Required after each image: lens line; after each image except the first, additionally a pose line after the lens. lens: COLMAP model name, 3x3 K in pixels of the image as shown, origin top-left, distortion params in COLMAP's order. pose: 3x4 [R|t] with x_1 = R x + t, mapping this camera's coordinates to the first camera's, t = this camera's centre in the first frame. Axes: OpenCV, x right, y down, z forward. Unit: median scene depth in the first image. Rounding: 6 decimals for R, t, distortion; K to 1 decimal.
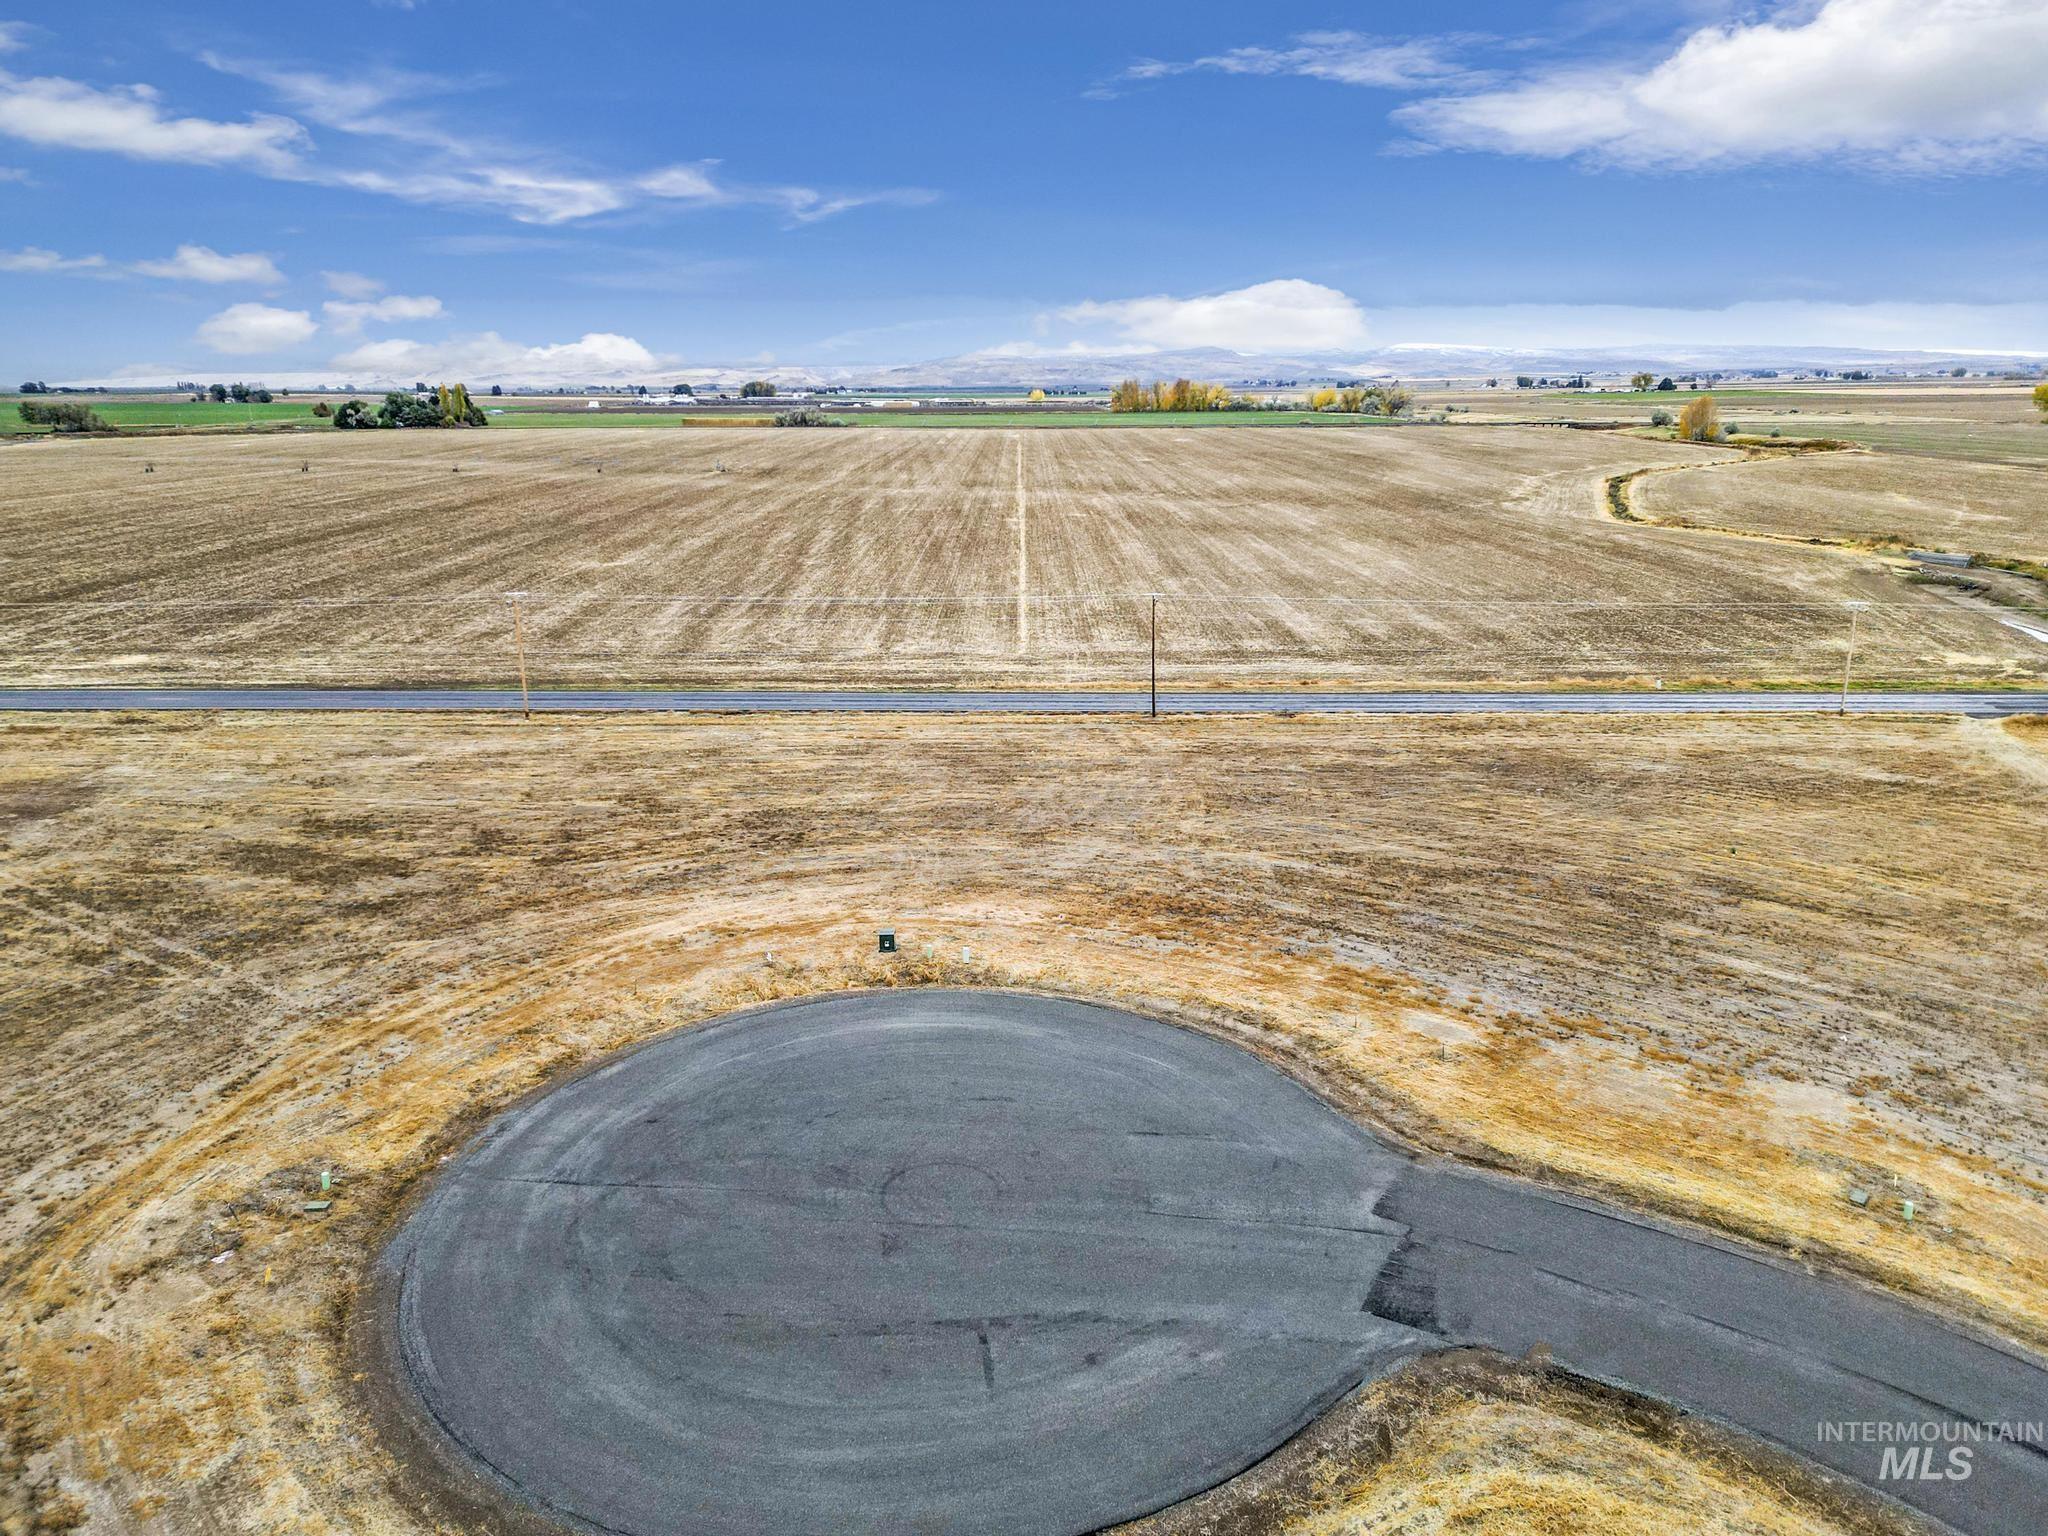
lens RADIAL K [[1428.4, 0, 1025.6], [0, 1428.4, 770.0], [0, 0, 1]] dist [0.101221, -0.106753]
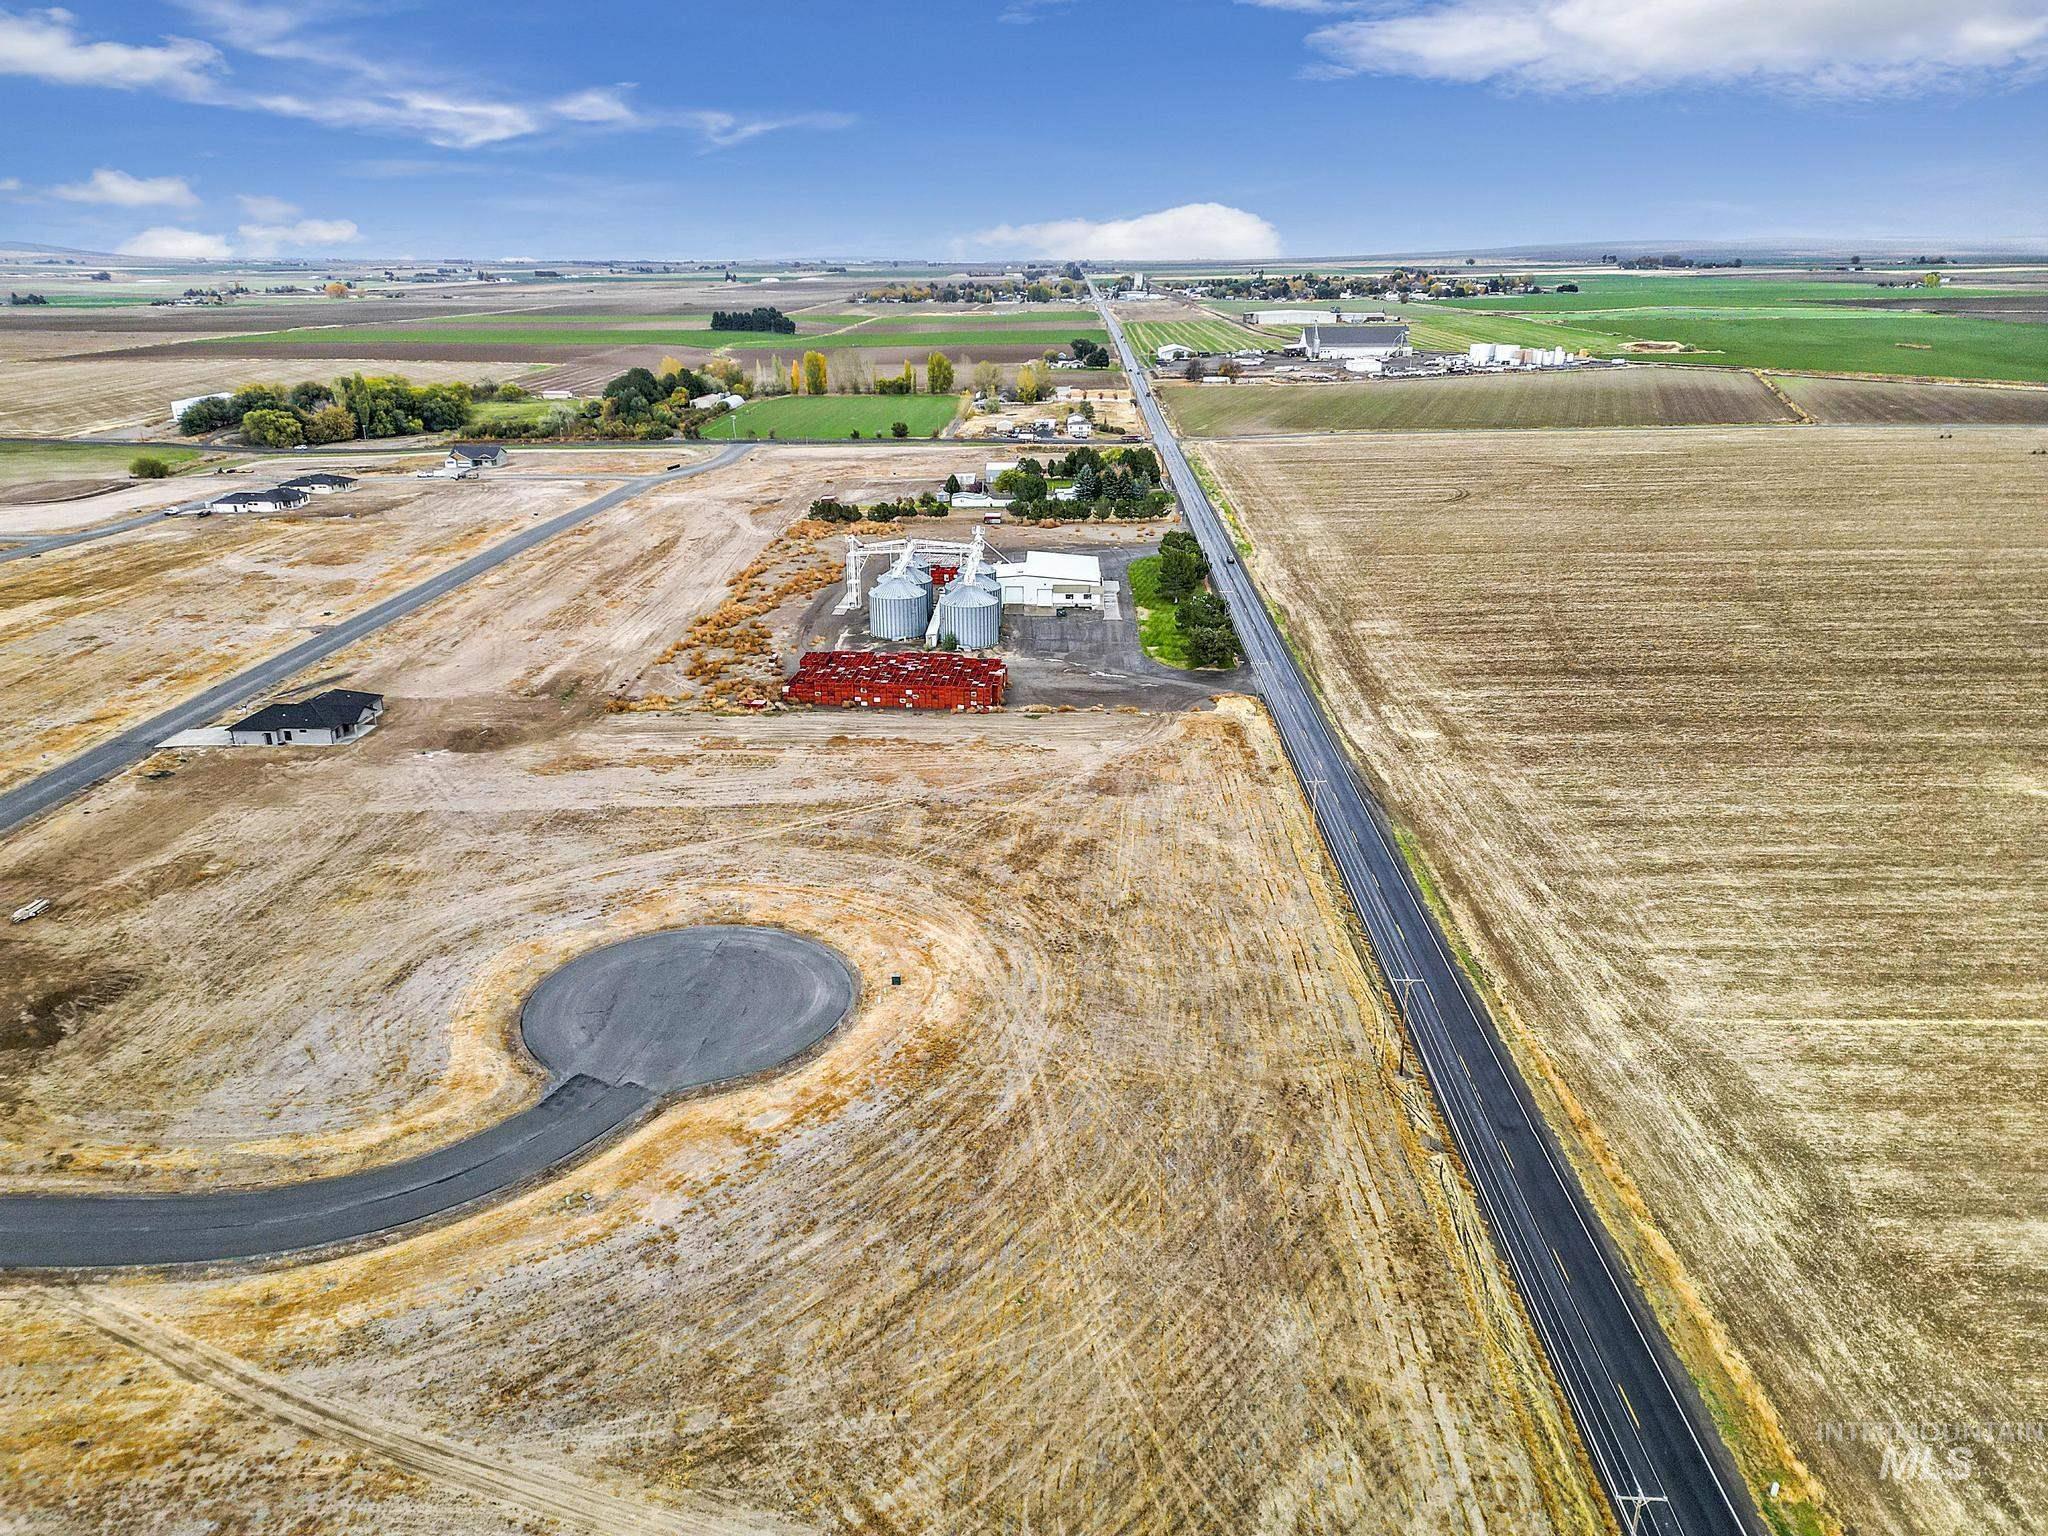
lens RADIAL K [[1404.7, 0, 1020.2], [0, 1404.7, 767.1], [0, 0, 1]] dist [0.100511, -0.101759]
pose [[-0.024146, 0.347605, -0.937330, 1.669376], [-0.253454, 0.904841, 0.342086, -0.885732], [0.967046, 0.245830, 0.066254, 0.904927]]
